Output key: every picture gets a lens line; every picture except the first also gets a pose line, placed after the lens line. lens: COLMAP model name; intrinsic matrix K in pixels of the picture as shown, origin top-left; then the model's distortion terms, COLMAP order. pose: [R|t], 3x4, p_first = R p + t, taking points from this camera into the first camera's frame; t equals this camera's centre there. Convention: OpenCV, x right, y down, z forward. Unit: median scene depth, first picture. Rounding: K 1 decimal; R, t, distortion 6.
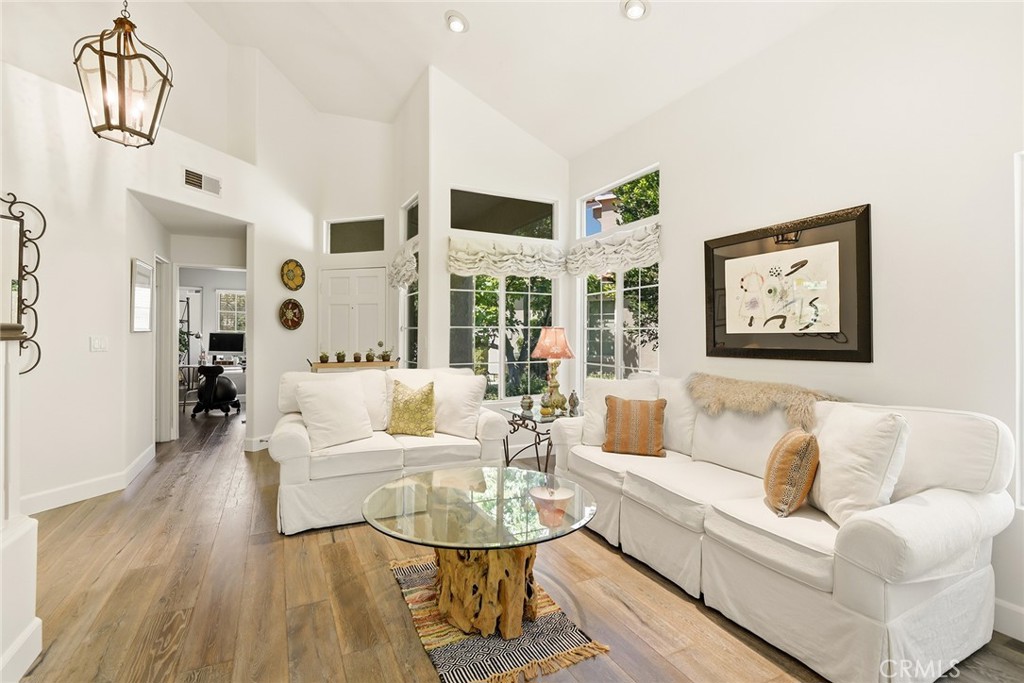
lens RADIAL K [[469.7, 0, 510.7], [0, 469.7, 334.0], [0, 0, 1]] dist [0.000661, -0.000533]
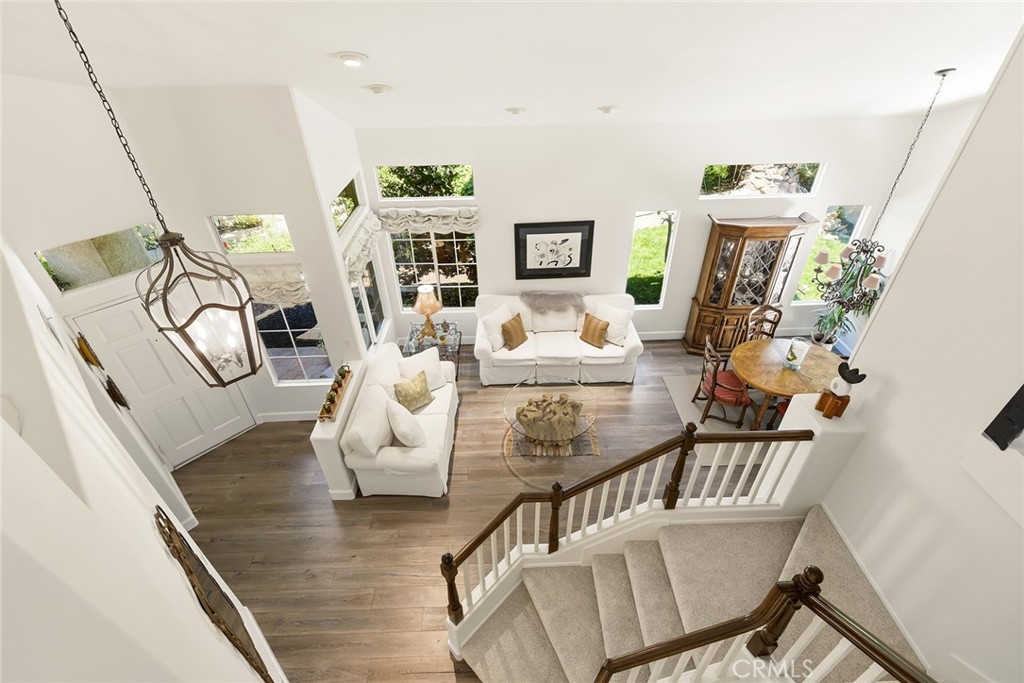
lens RADIAL K [[465.8, 0, 512.0], [0, 465.8, 341.5], [0, 0, 1]] dist [0.003598, -0.008030]
pose [[0.427666, -0.541841, 0.723540, -1.176927], [0.018242, 0.805443, 0.592393, -0.930117], [-0.903753, -0.240147, 0.354345, 0.275915]]
